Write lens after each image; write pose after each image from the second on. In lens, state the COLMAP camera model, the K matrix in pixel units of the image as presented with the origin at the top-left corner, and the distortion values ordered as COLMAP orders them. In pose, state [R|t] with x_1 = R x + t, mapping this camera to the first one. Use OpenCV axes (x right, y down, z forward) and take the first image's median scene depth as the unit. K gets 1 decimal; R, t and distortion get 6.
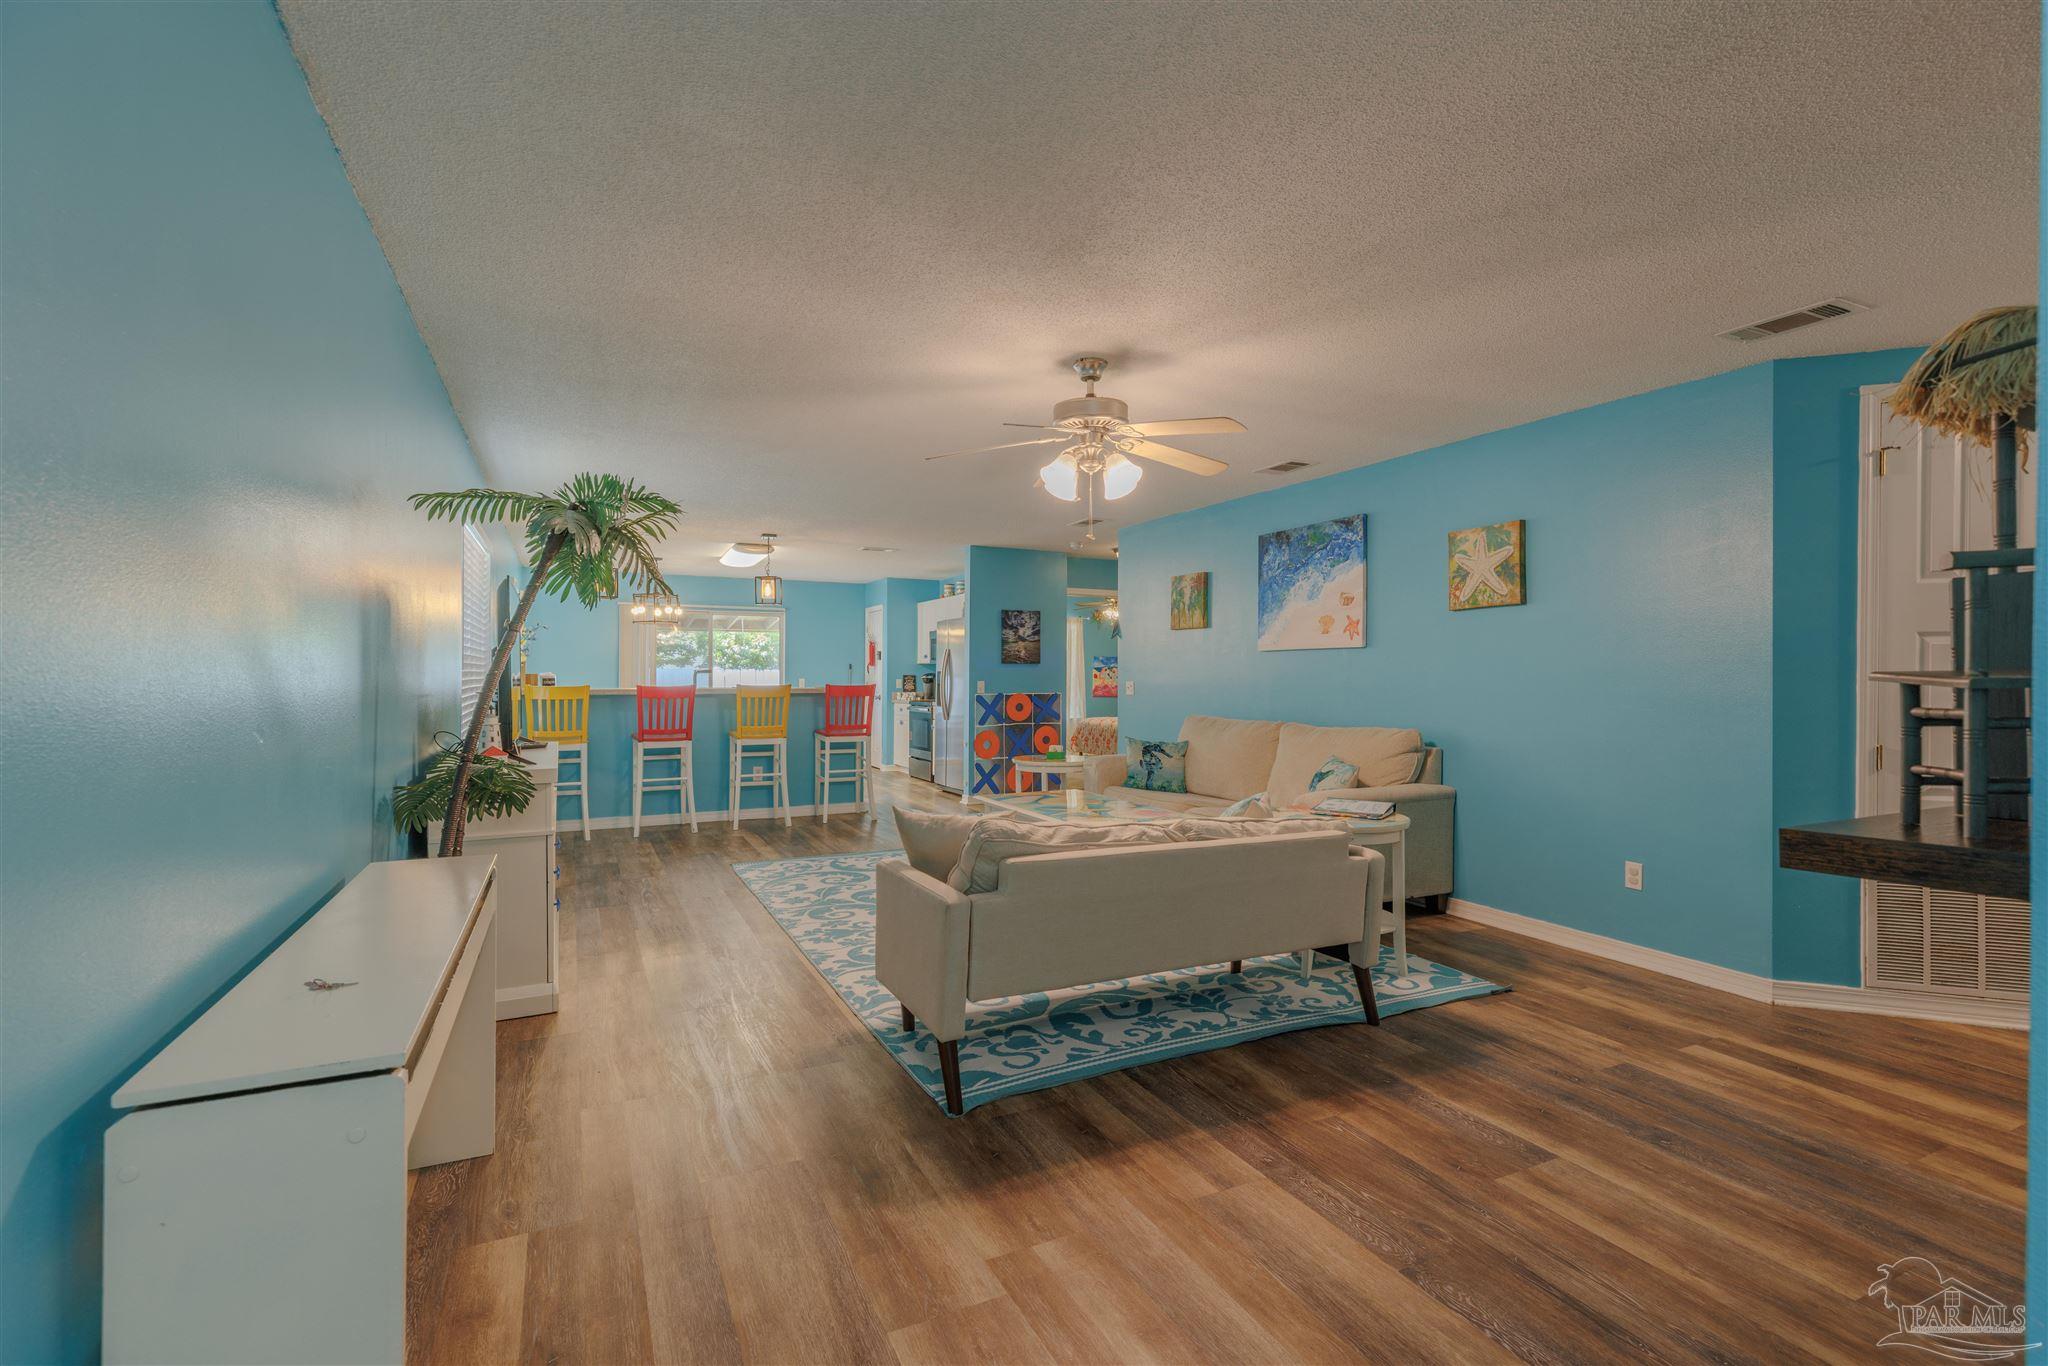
lens RADIAL K [[913.1, 0, 1014.7], [0, 913.1, 680.2], [0, 0, 1]] dist [0.004315, -0.000879]
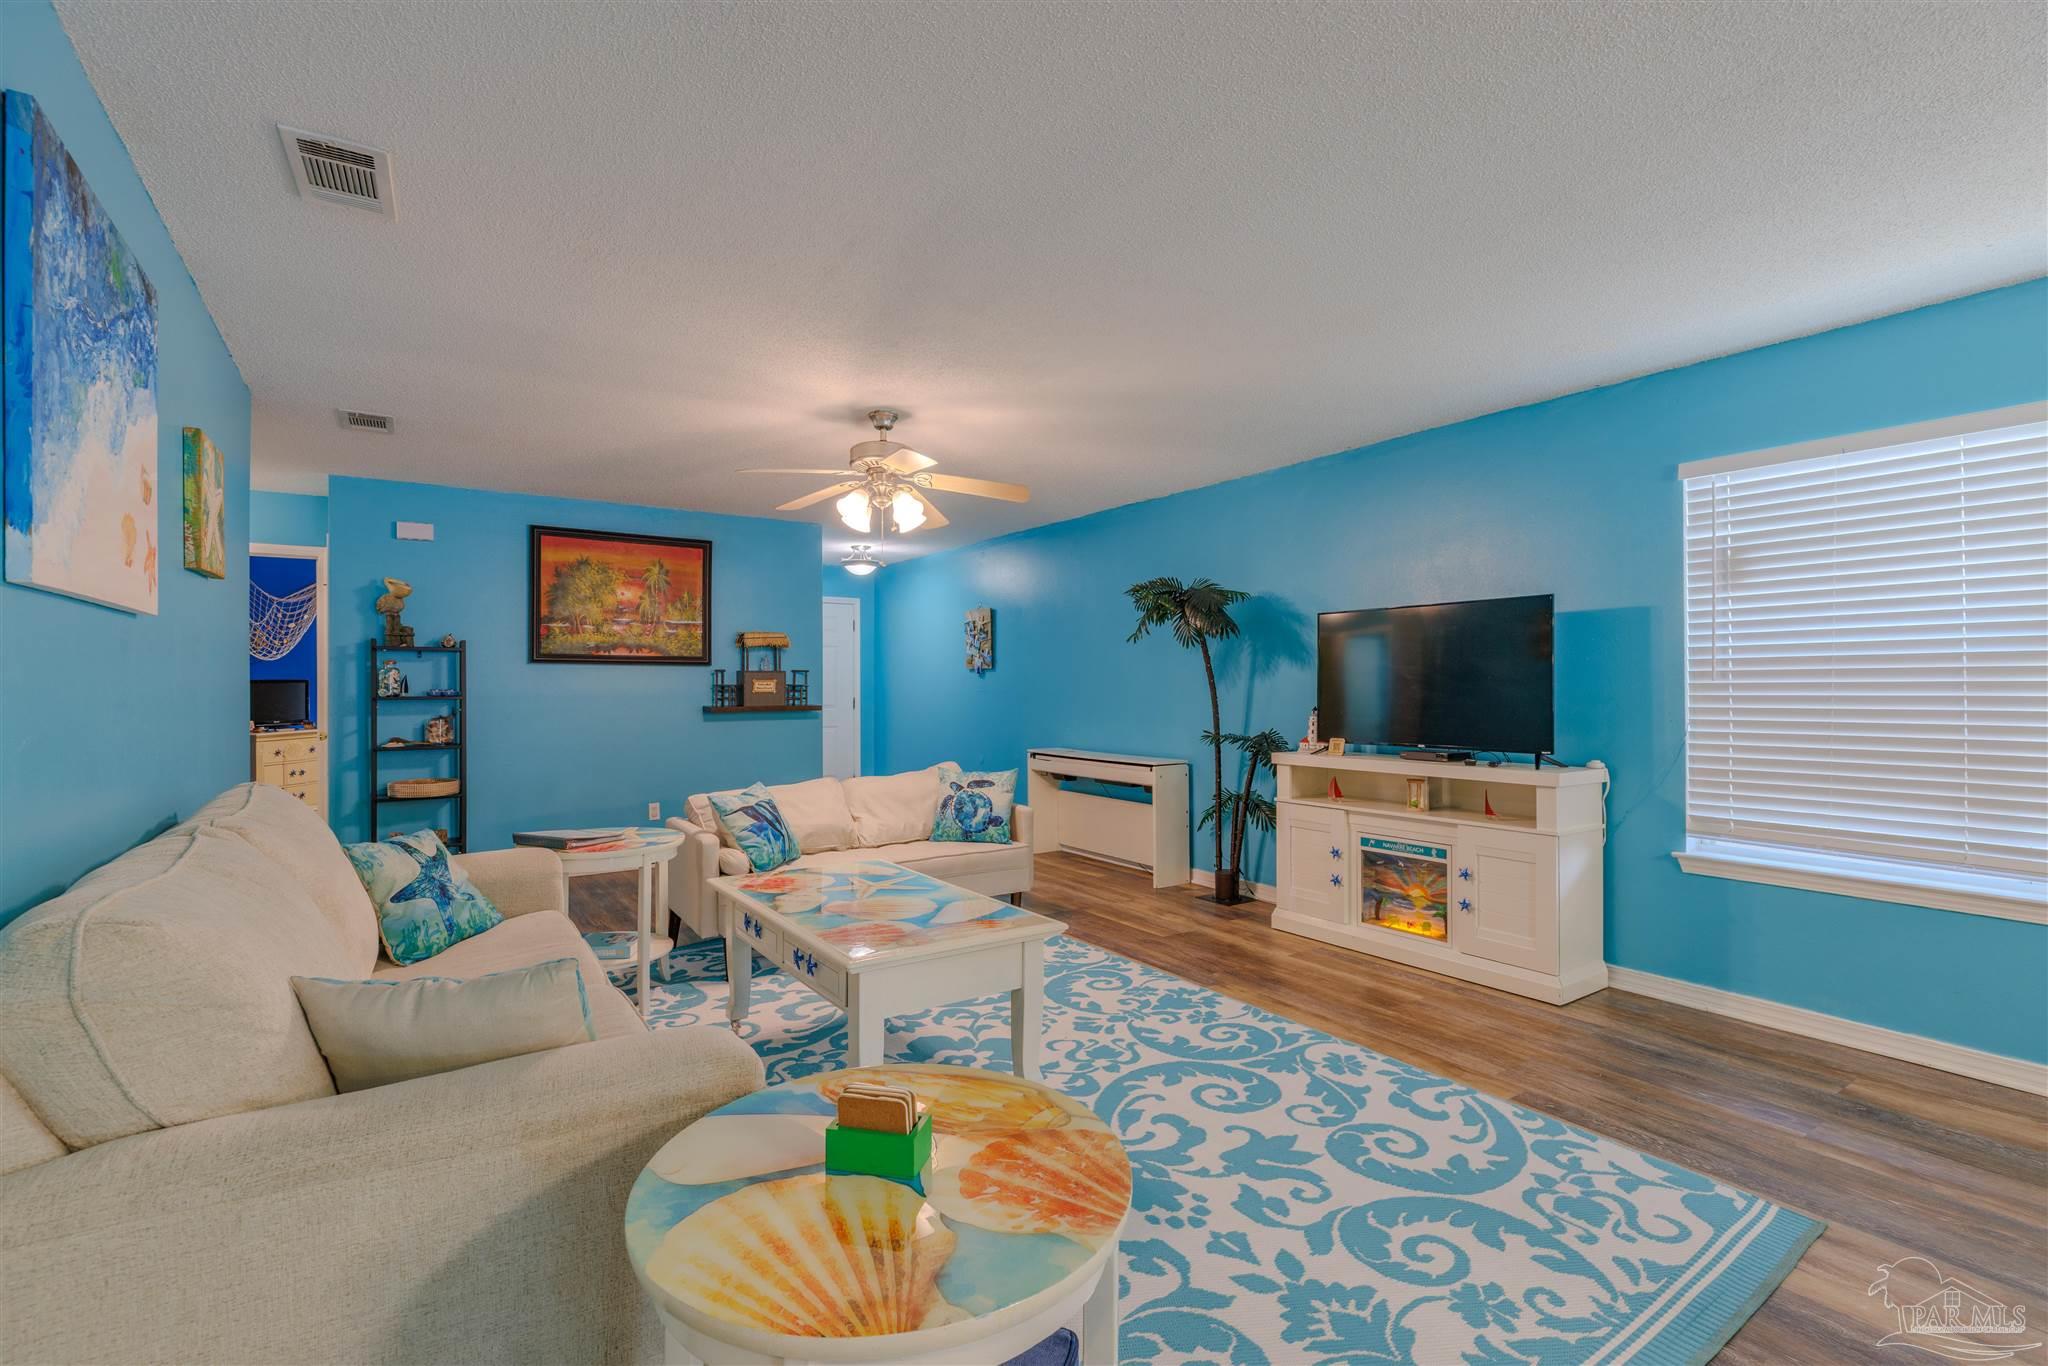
lens RADIAL K [[913.1, 0, 1021.9], [0, 913.1, 681.7], [0, 0, 1]] dist [0.004315, -0.000879]
pose [[-0.988459, -0.004108, -0.151434, 0.048975], [-0.004430, 0.999989, 0.001785, -0.006931], [0.151425, 0.002436, -0.988466, 1.279143]]
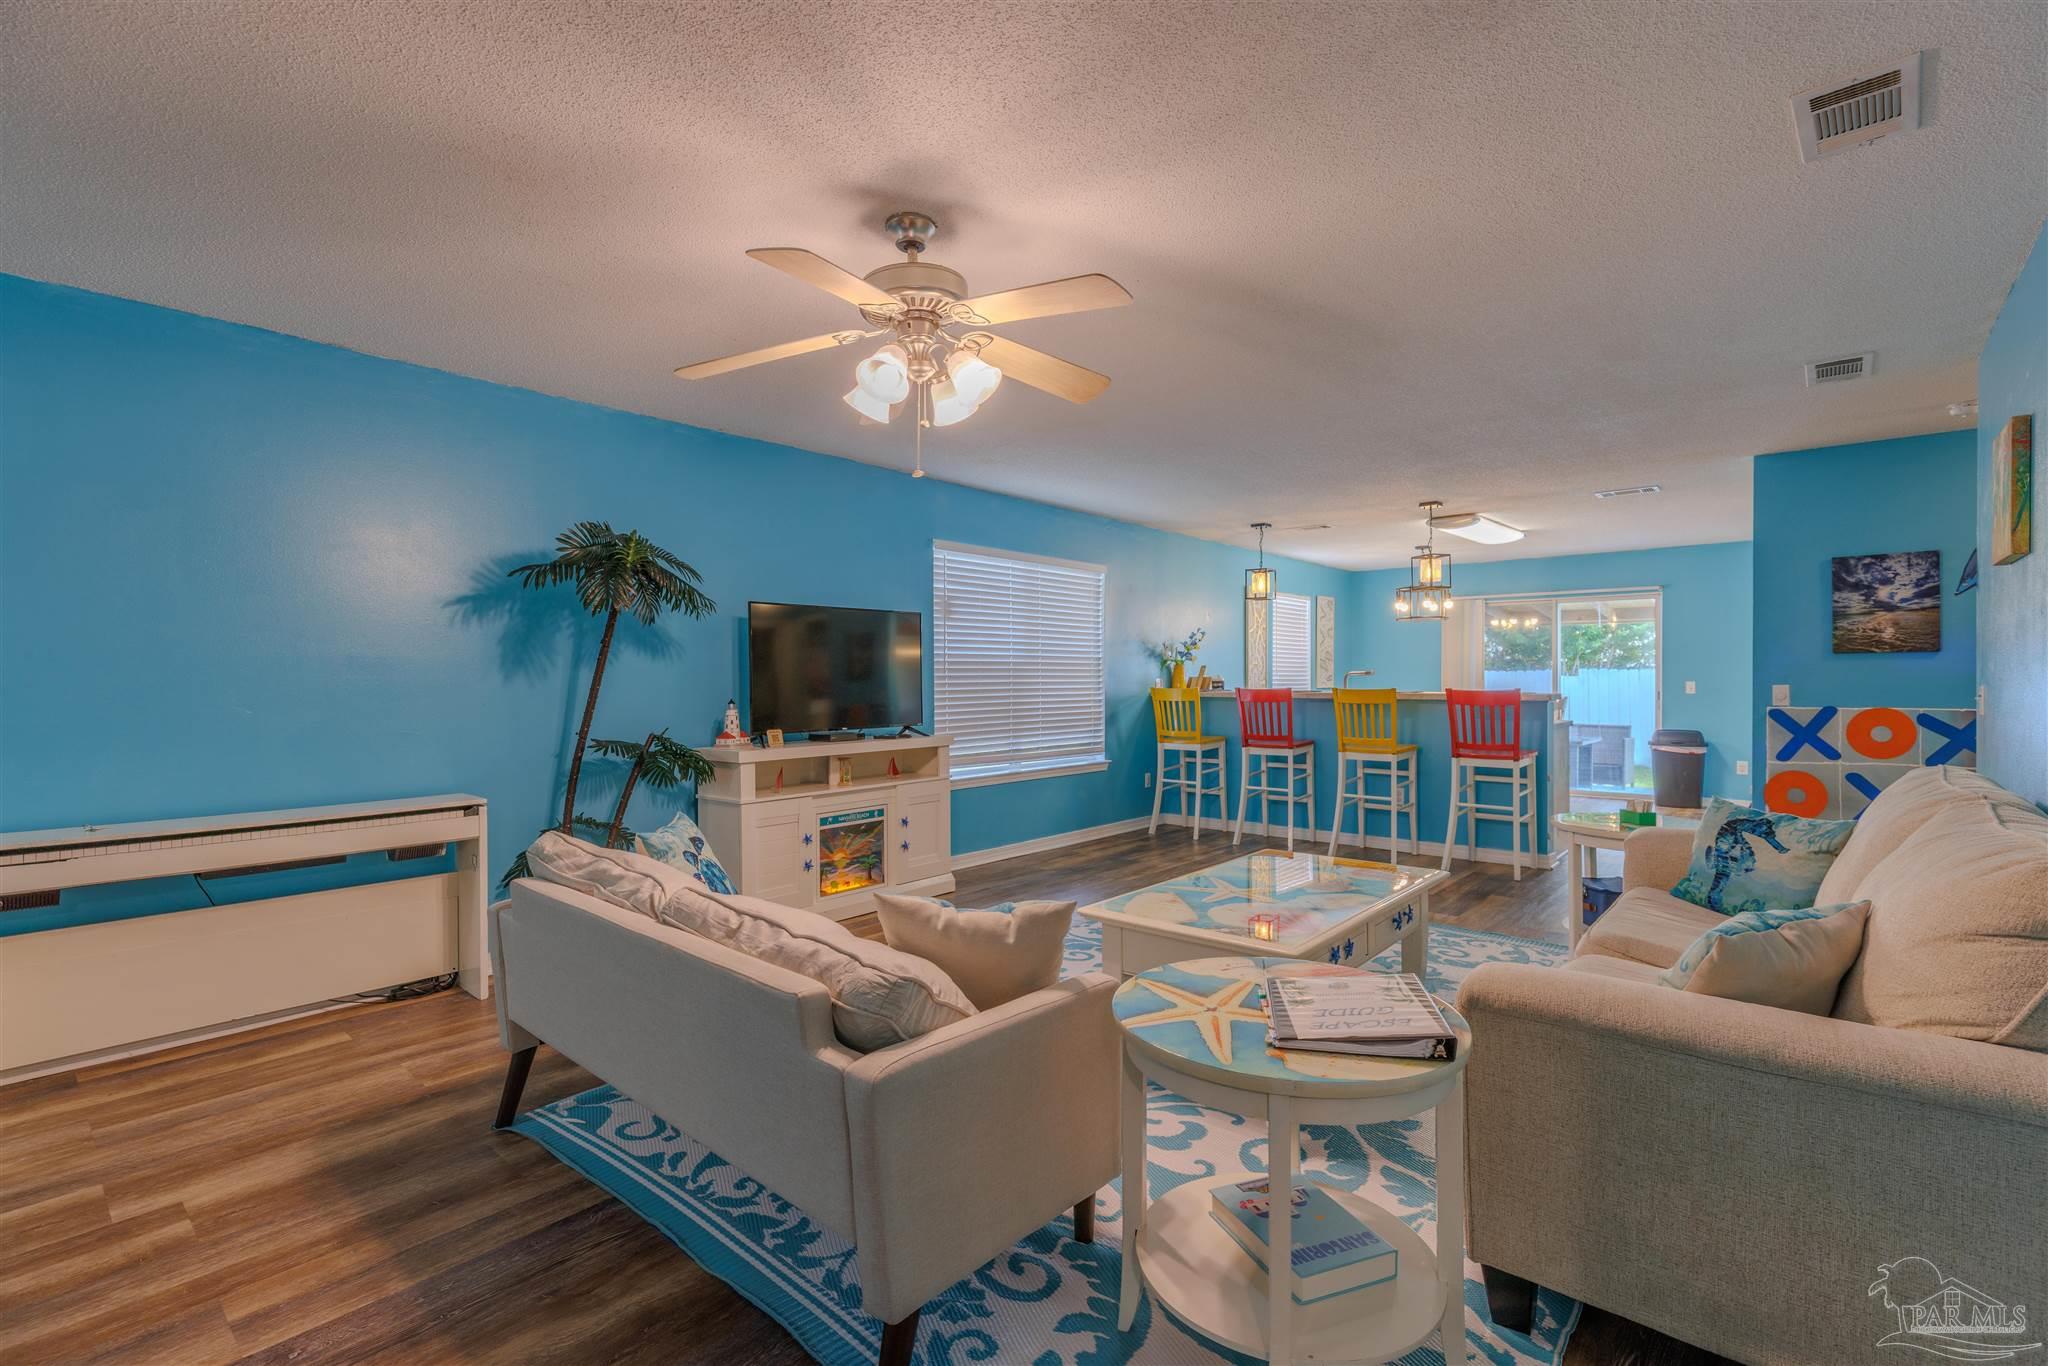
lens RADIAL K [[913.1, 0, 1020.3], [0, 913.1, 682.9], [0, 0, 1]] dist [0.004315, -0.000879]
pose [[0.398778, 0.000371, -0.917047, 0.442258], [-0.001886, 0.999998, -0.000416, 0.001019], [0.917045, 0.001895, 0.398778, 0.472059]]
